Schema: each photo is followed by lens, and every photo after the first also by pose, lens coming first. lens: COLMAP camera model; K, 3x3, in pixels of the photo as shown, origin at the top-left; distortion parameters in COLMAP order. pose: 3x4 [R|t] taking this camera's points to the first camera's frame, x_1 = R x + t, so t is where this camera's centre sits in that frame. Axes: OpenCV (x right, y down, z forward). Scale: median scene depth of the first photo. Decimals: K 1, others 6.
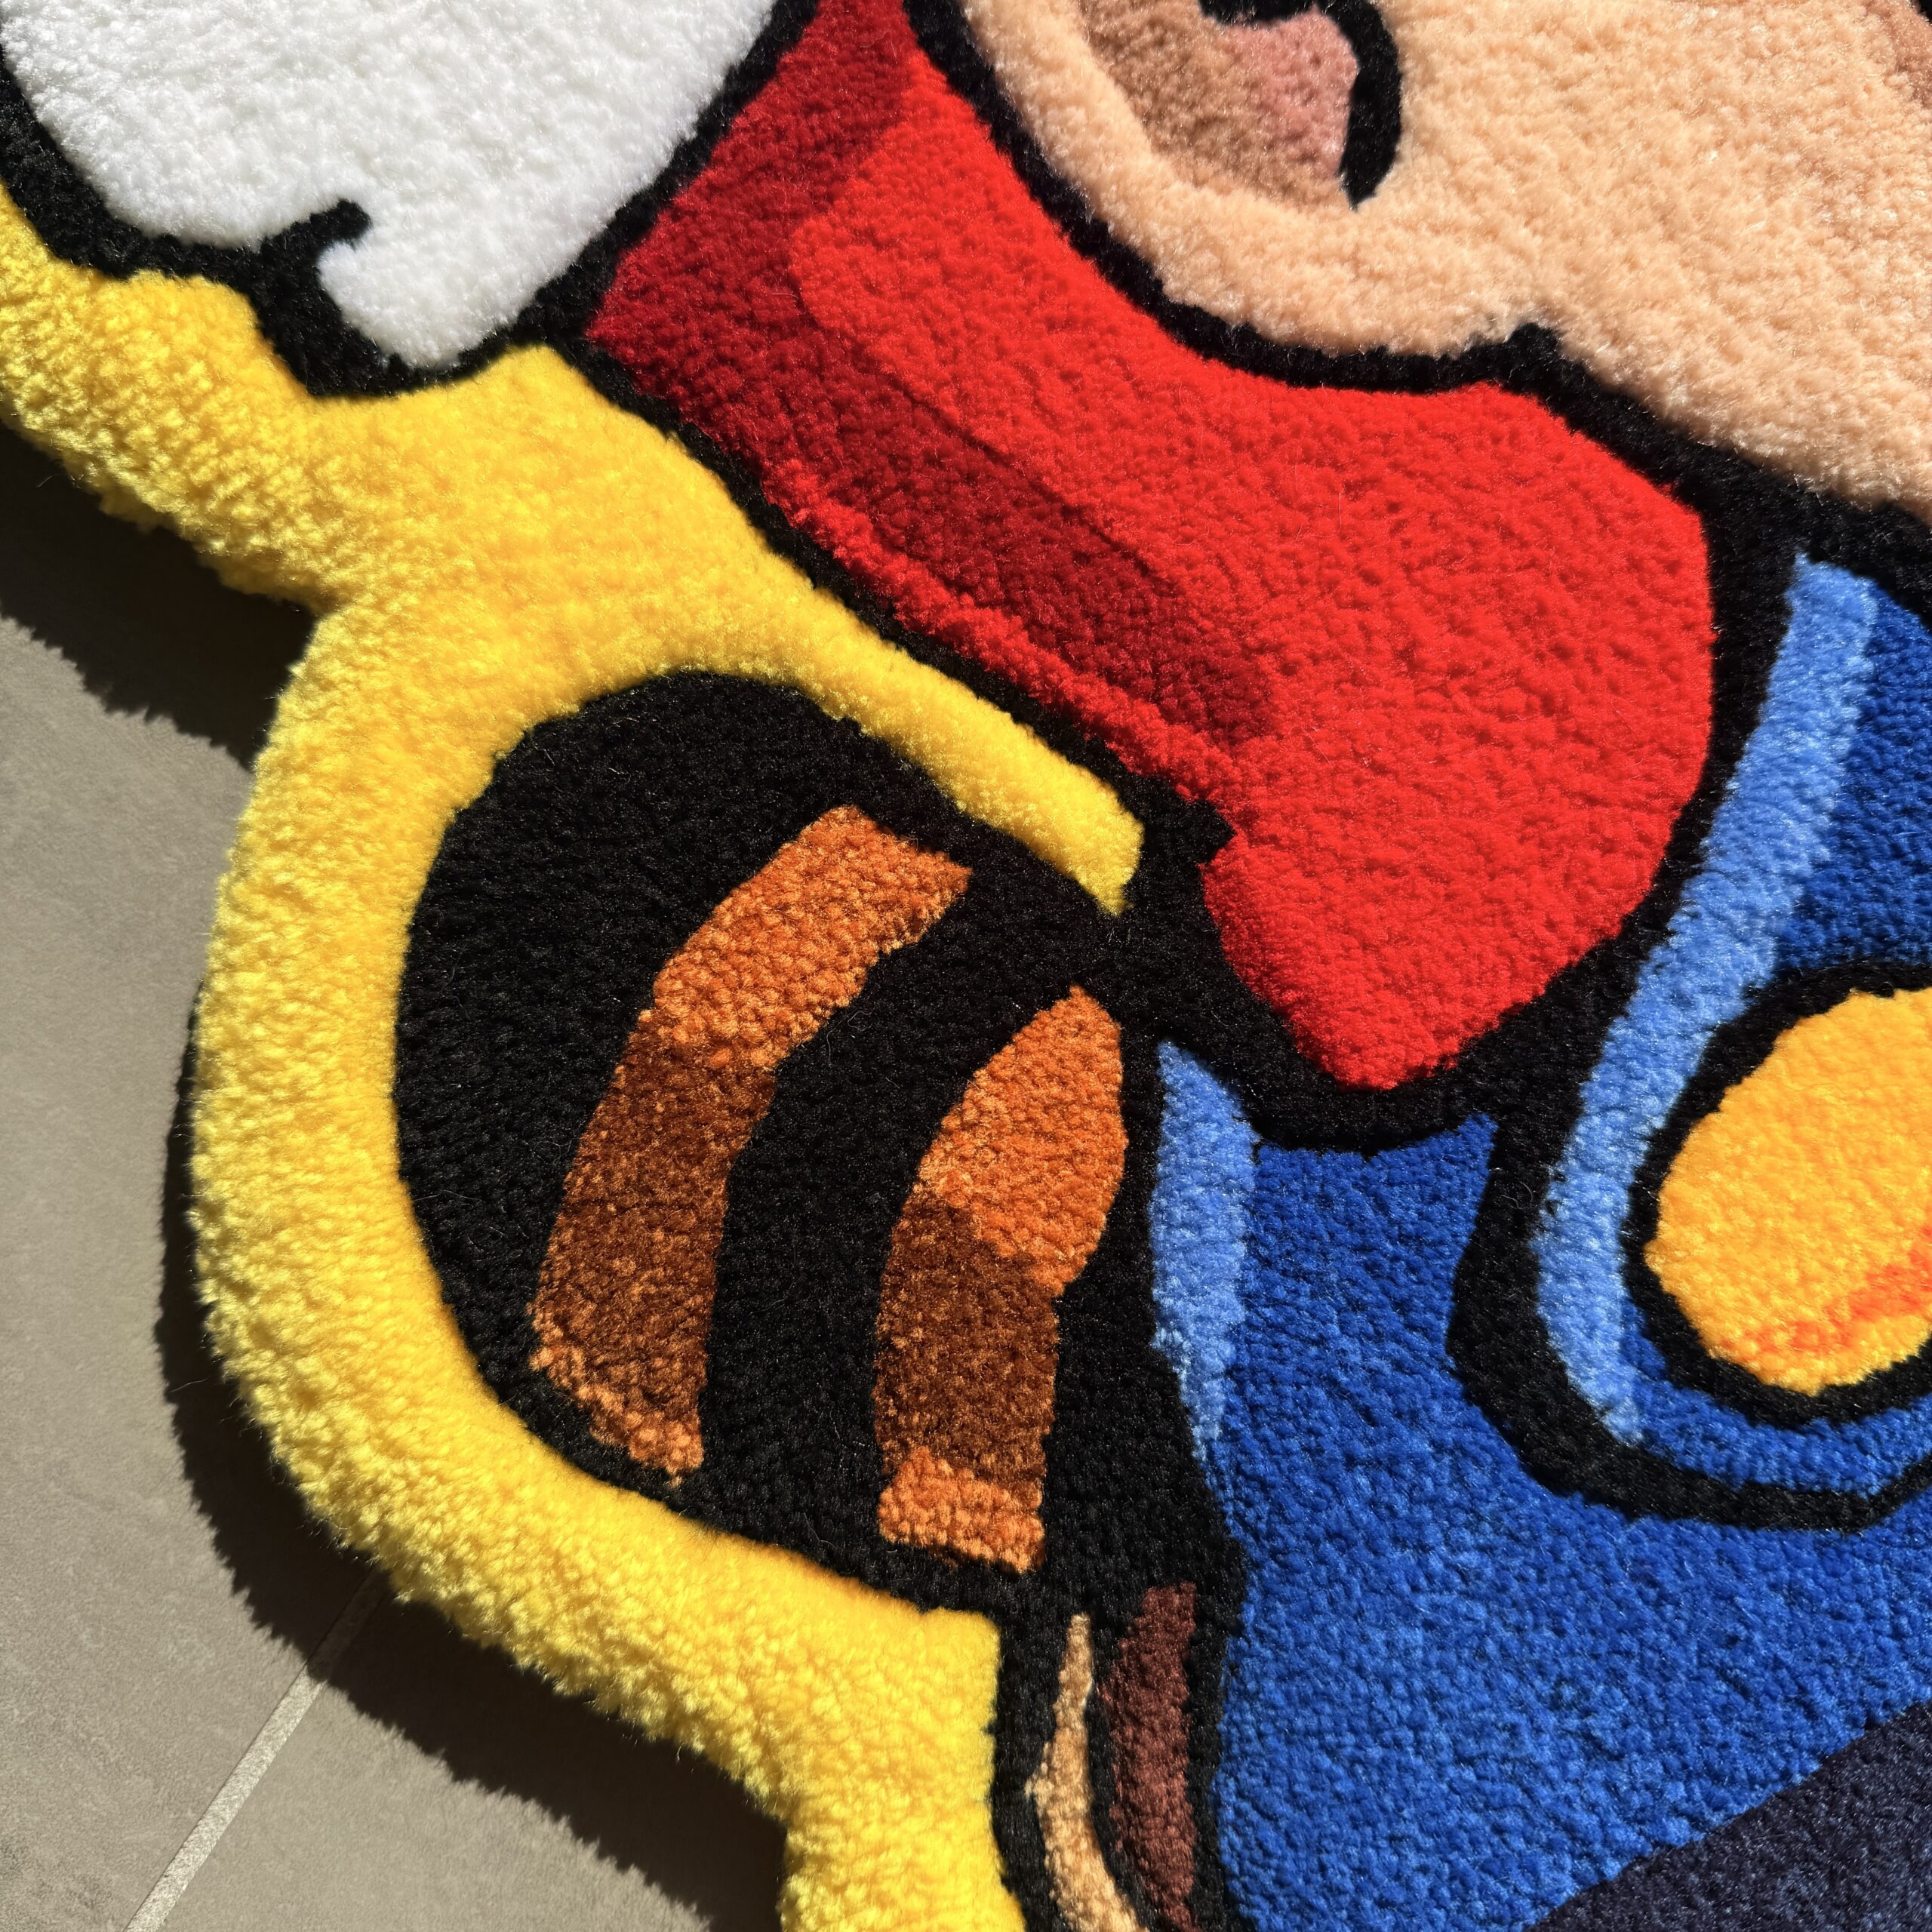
lens RADIAL K [[1934.5, 0, 963.5], [0, 1934.5, 985.8], [0, 0, 1]] dist [0.140162, -0.378451]
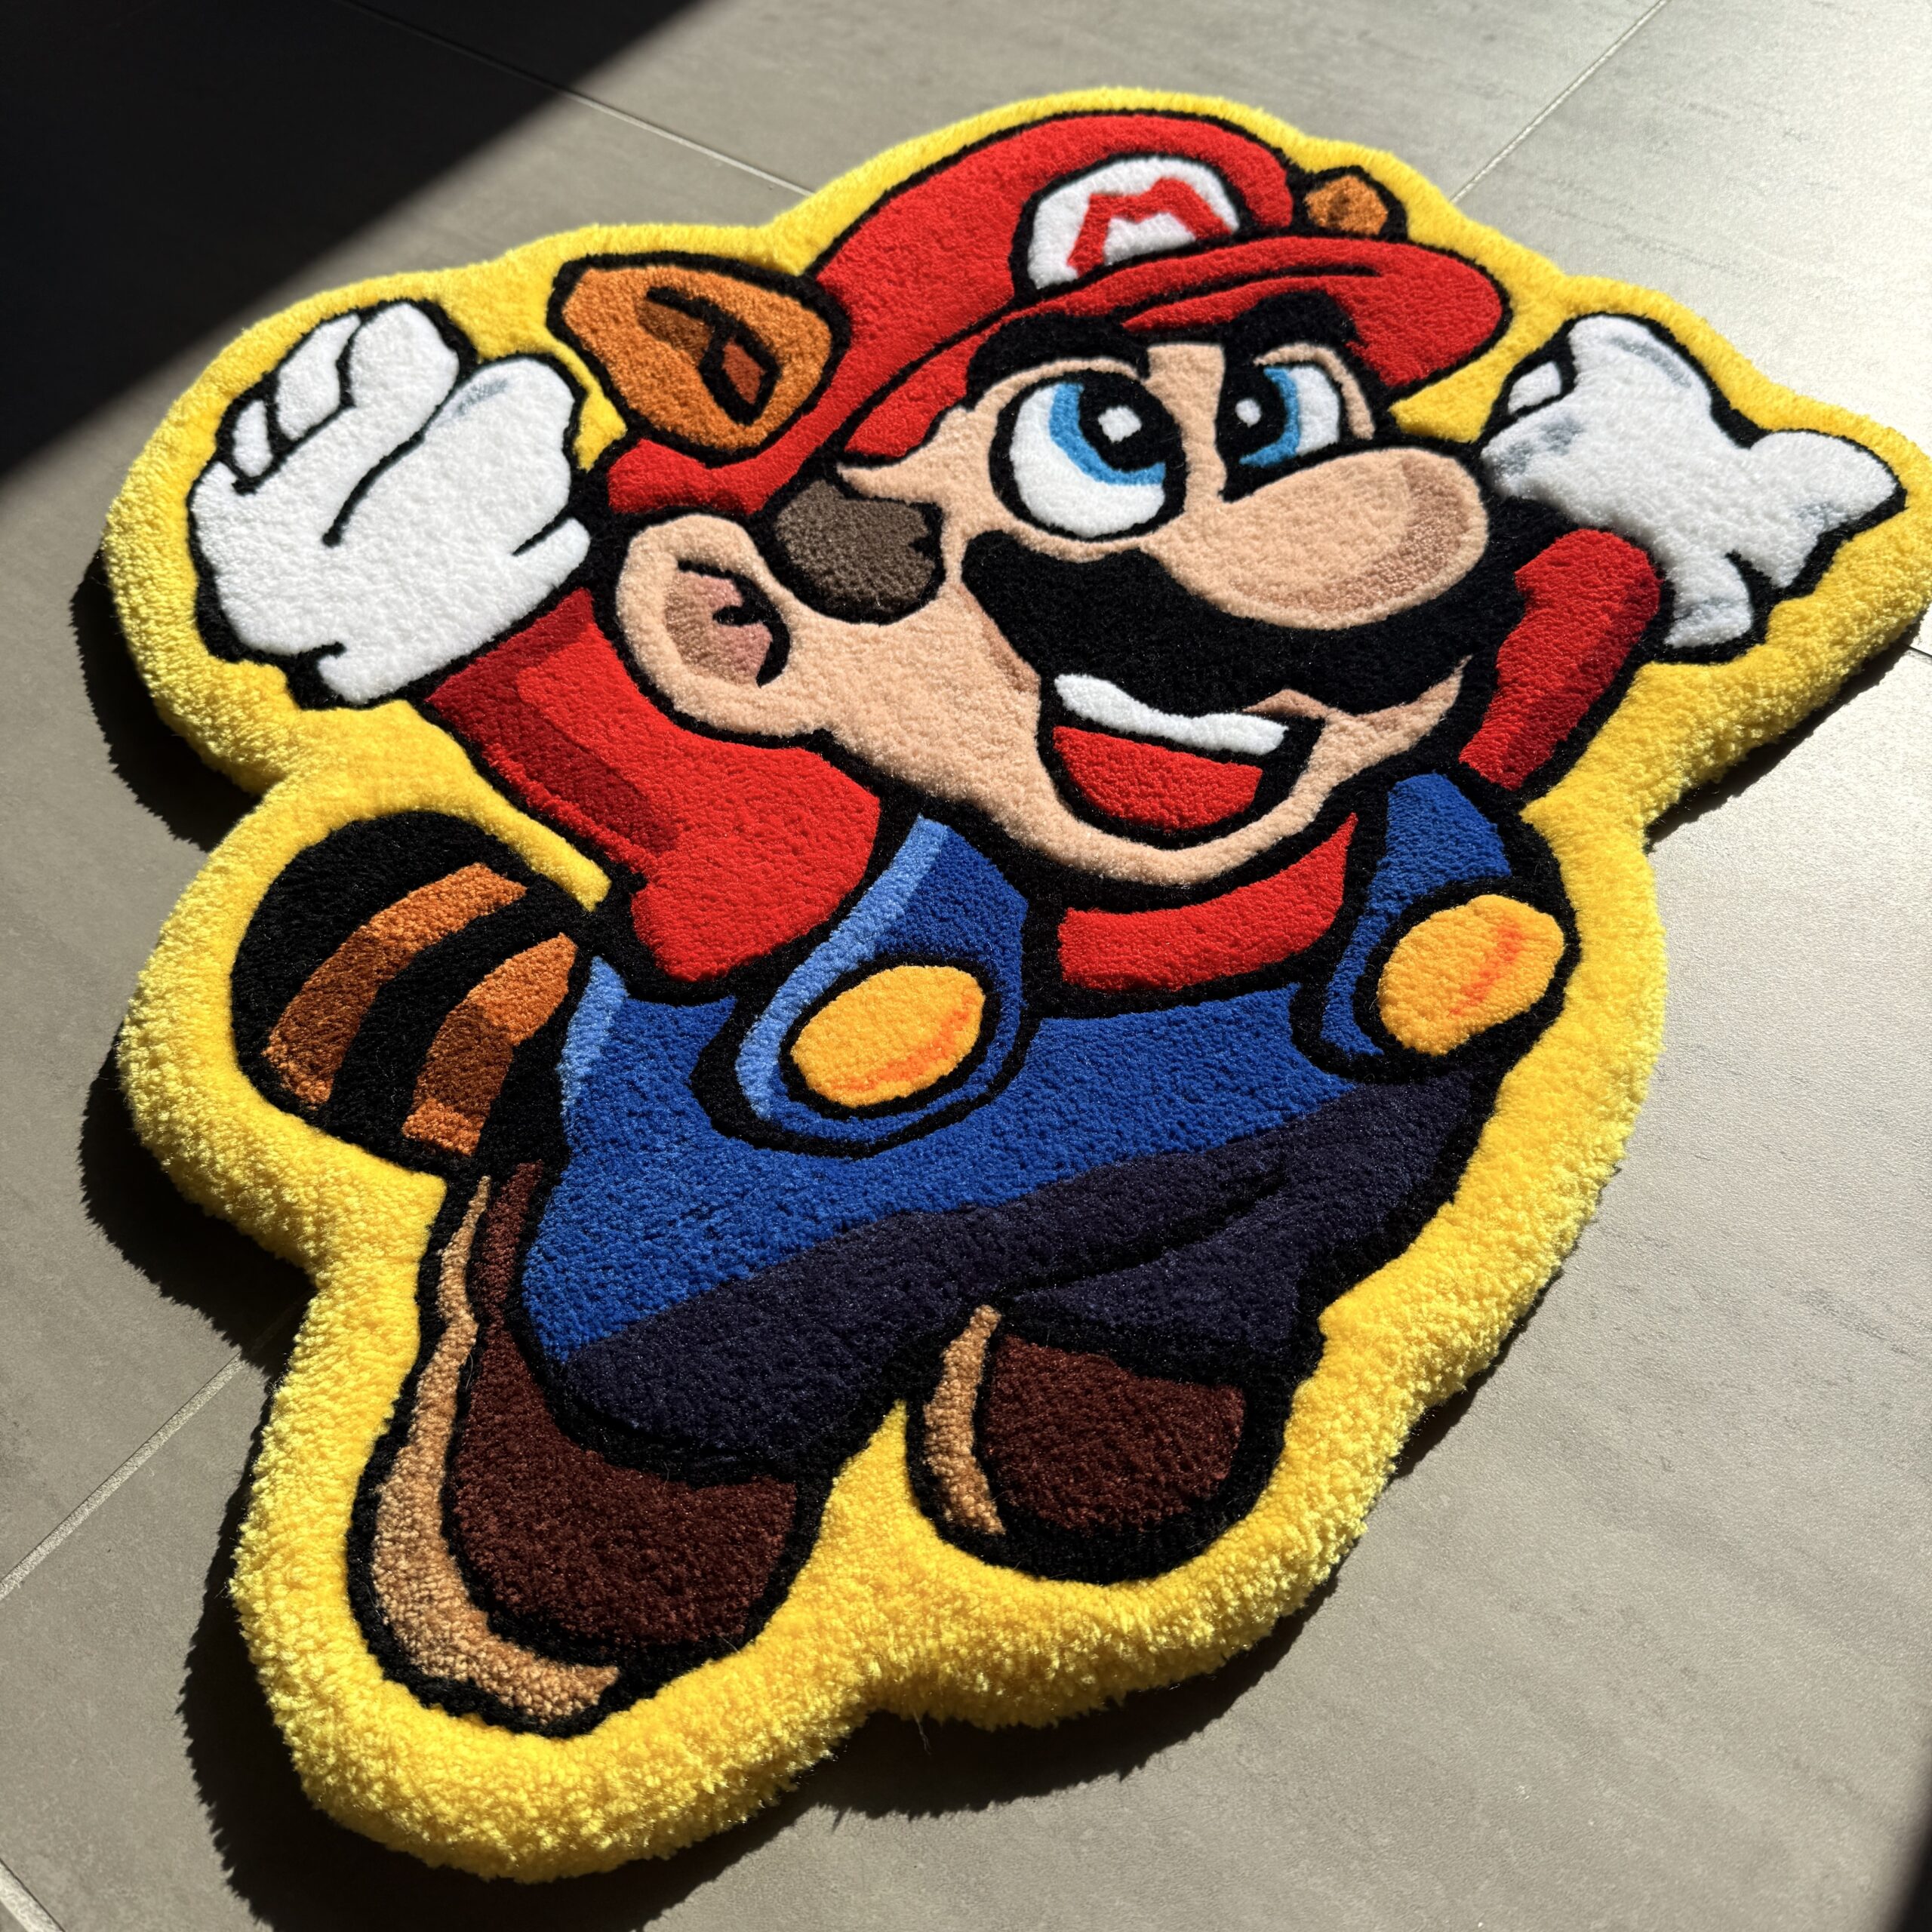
lens RADIAL K [[1809.8, 0, 975.0], [0, 1809.8, 967.4], [0, 0, 1]] dist [0.165404, -0.459462]
pose [[0.994303, 0.093799, -0.050629, 0.626725], [-0.106450, 0.849531, -0.516686, 1.042926], [-0.005454, 0.519132, 0.854676, -0.737337]]
